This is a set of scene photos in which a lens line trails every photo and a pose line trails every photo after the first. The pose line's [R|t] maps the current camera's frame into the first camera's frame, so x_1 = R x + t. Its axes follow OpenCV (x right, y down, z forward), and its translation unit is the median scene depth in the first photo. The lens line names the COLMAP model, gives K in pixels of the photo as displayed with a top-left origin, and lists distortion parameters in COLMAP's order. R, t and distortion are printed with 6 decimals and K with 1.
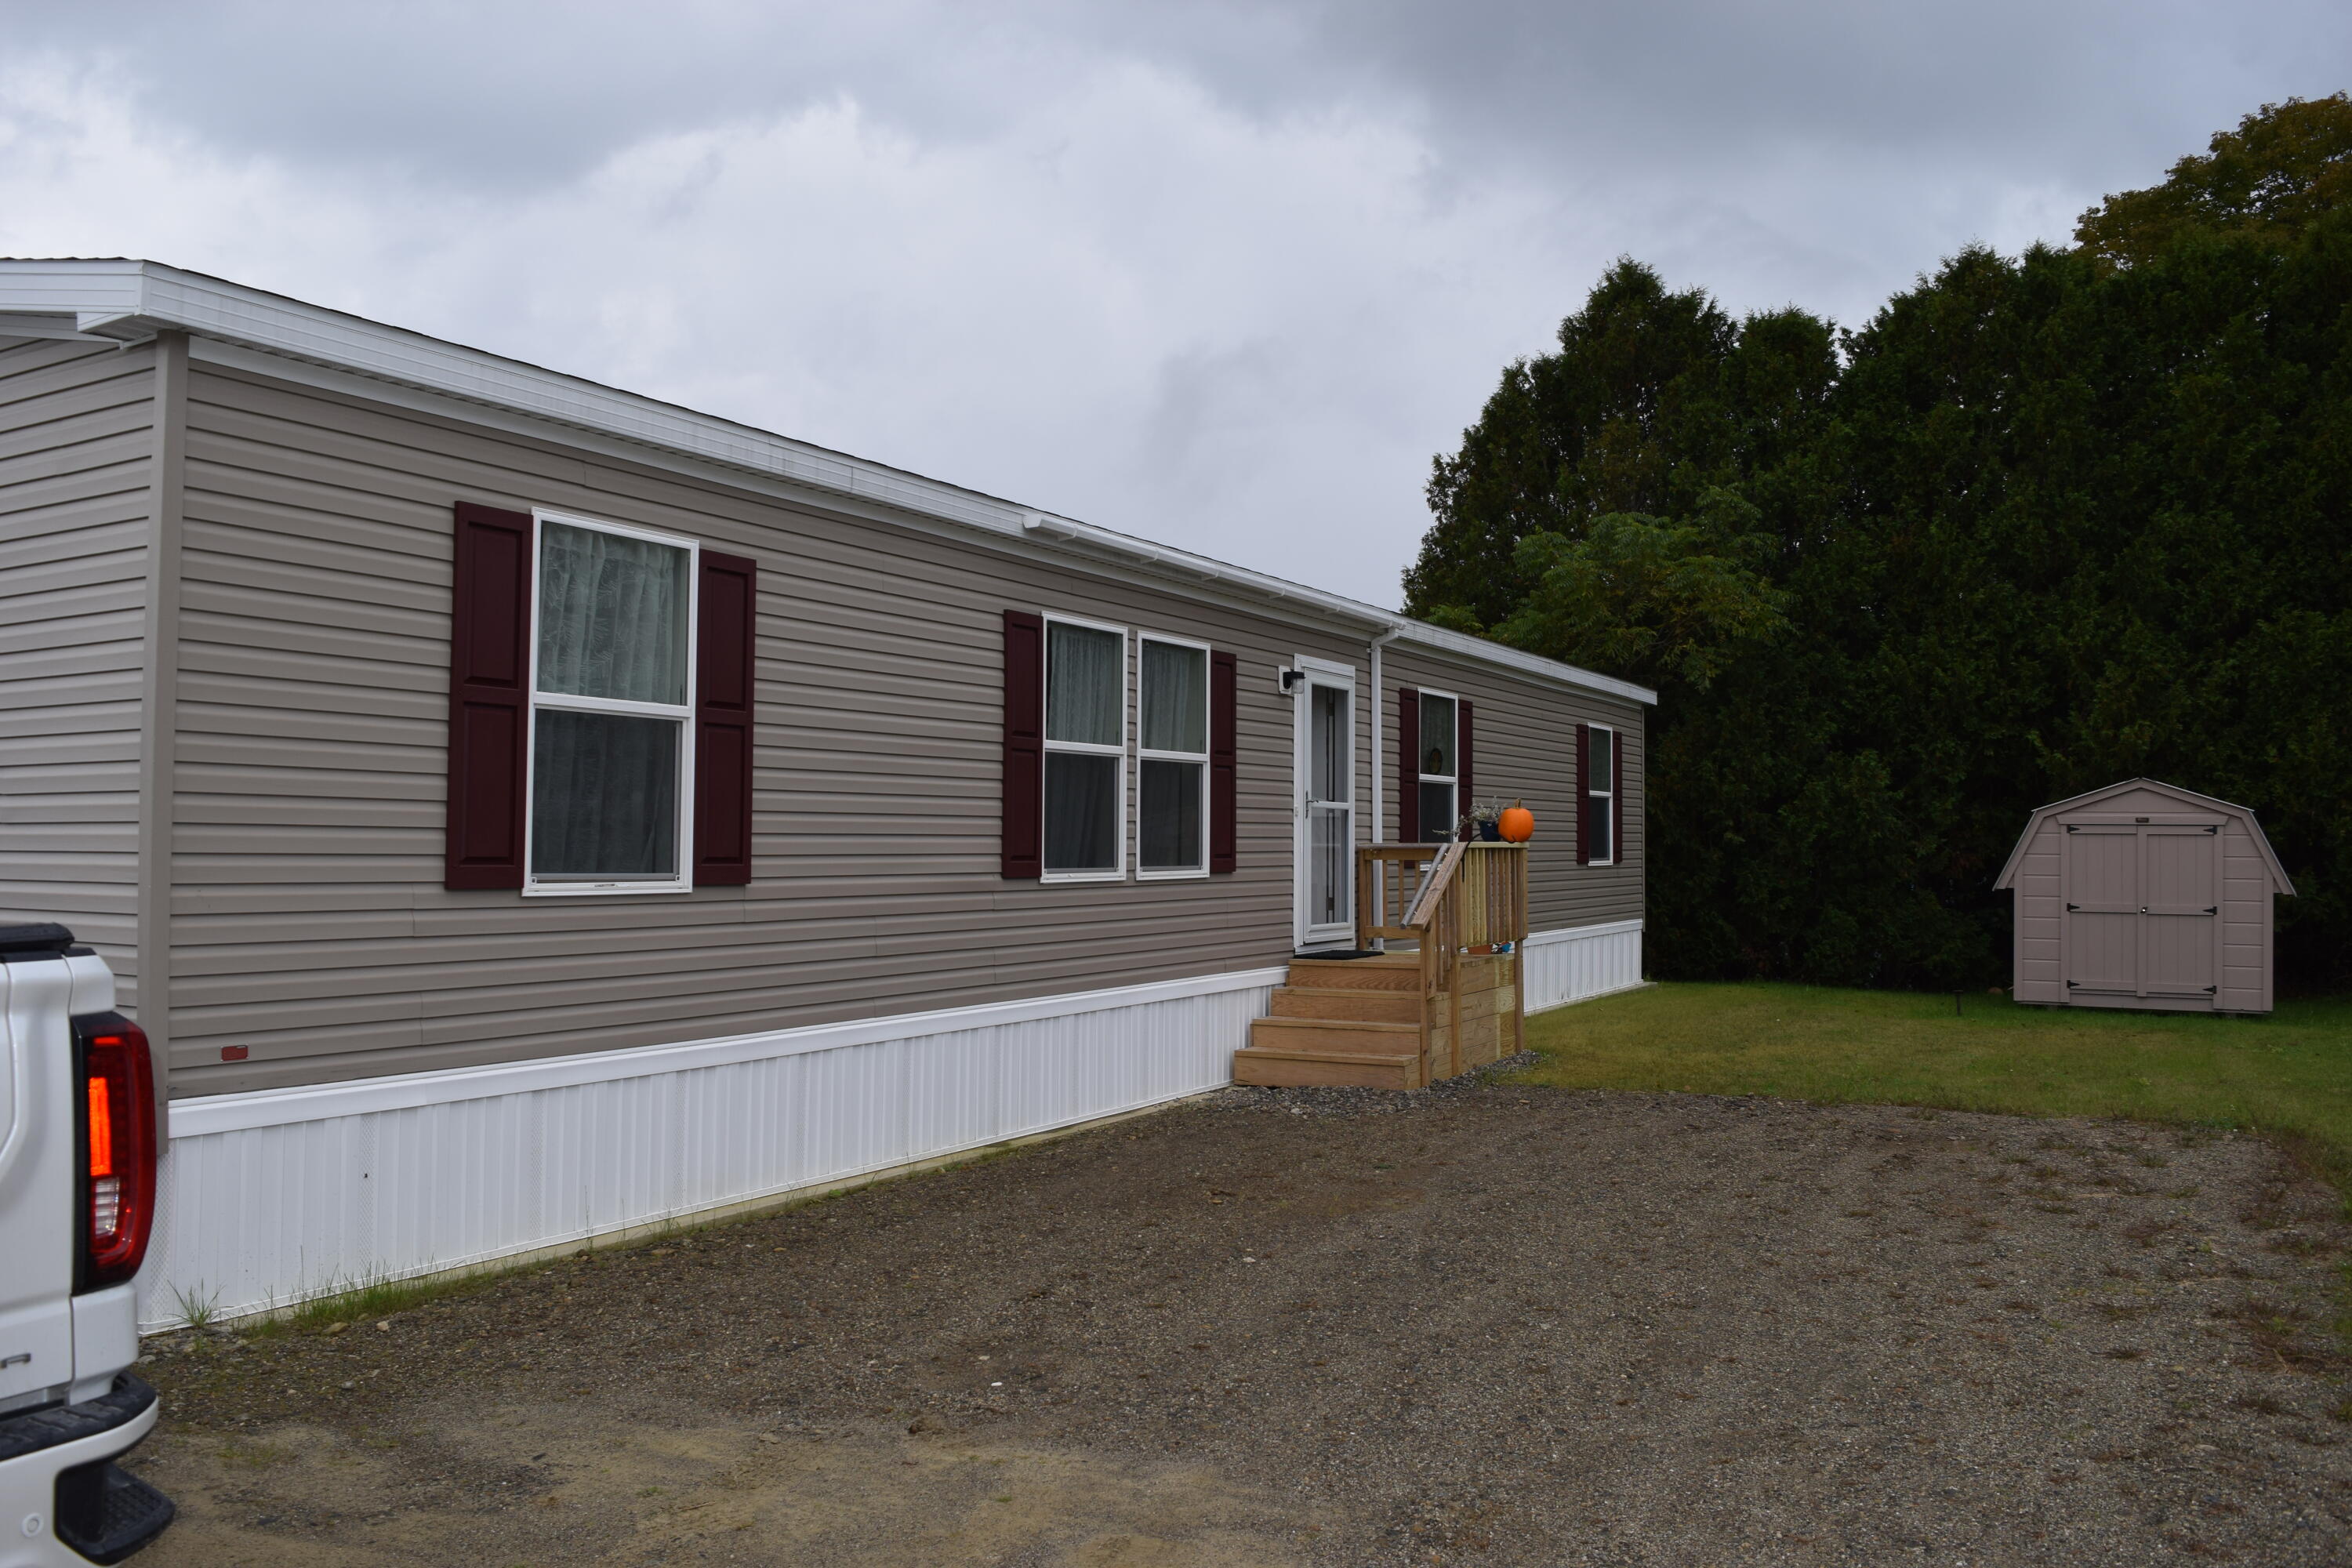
lens RADIAL K [[1819.5, 0, 1176.0], [0, 1819.5, 784.0], [0, 0, 1]] dist [-0.077214, 0.001553]
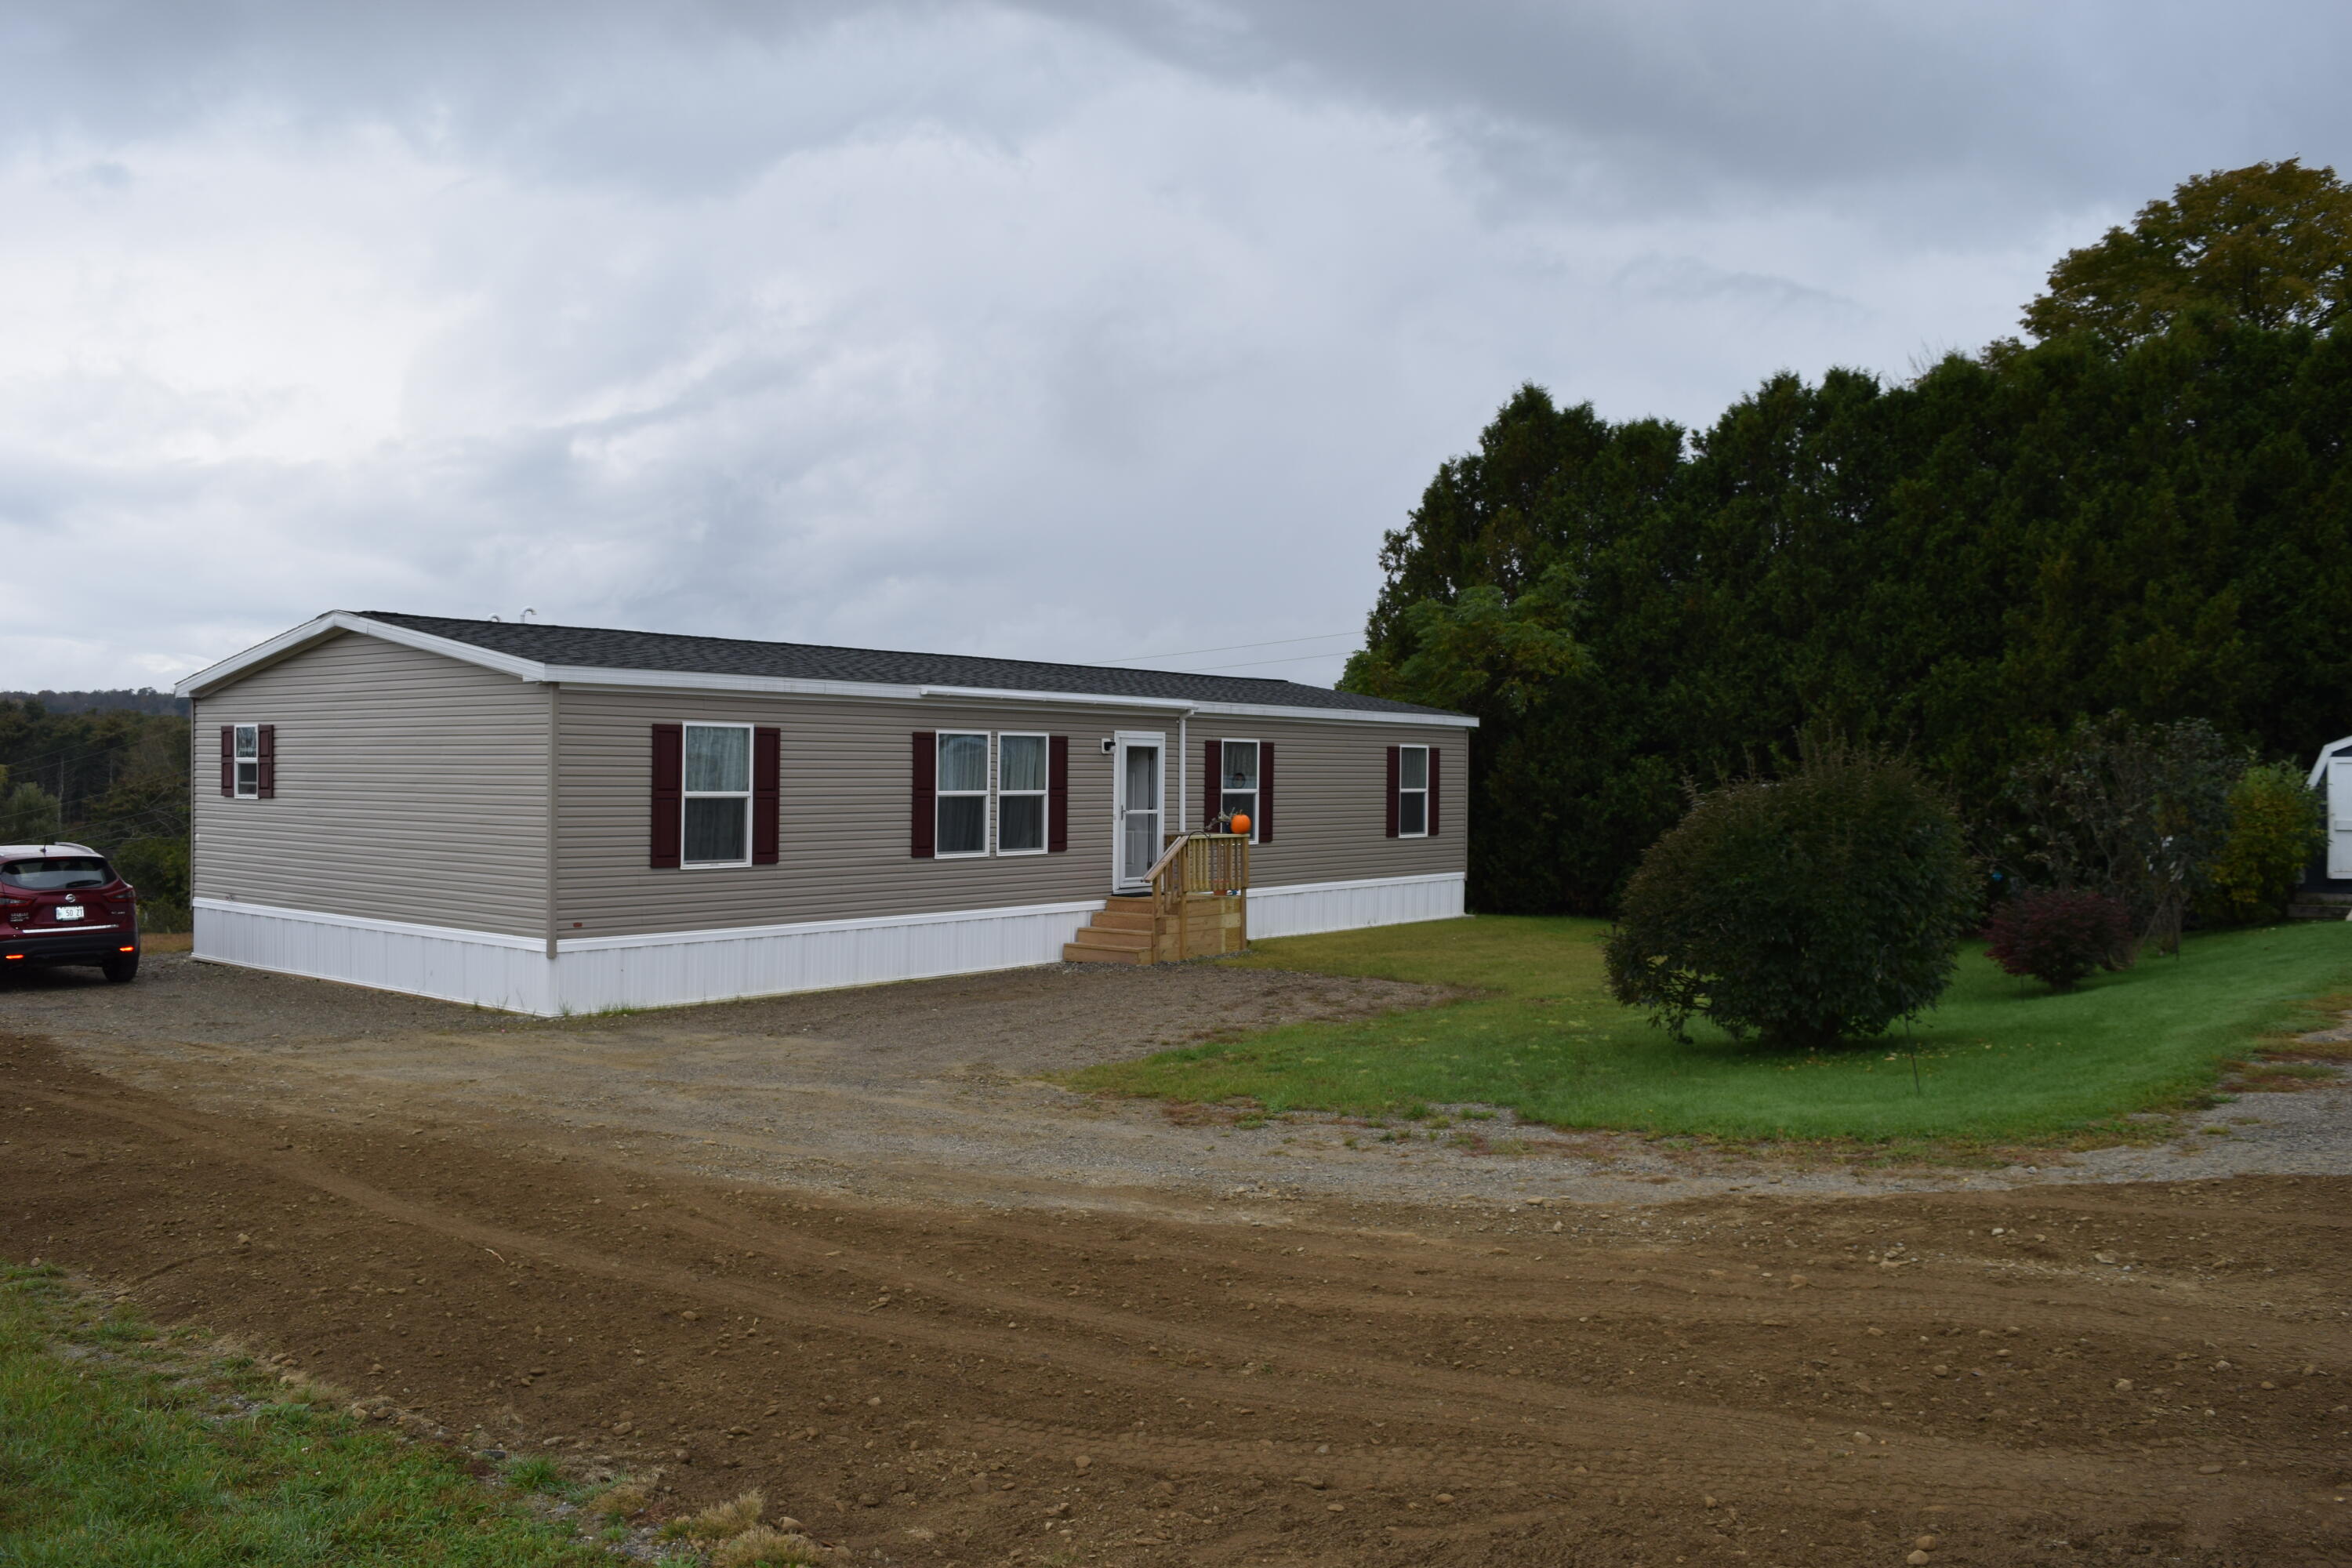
lens RADIAL K [[1819.5, 0, 1176.0], [0, 1819.5, 784.0], [0, 0, 1]] dist [-0.077214, 0.001553]
pose [[0.987931, 0.007726, -0.154702, 0.253750], [-0.001485, 0.999182, 0.040412, -0.056849], [0.154887, -0.039694, 0.987134, -0.497995]]
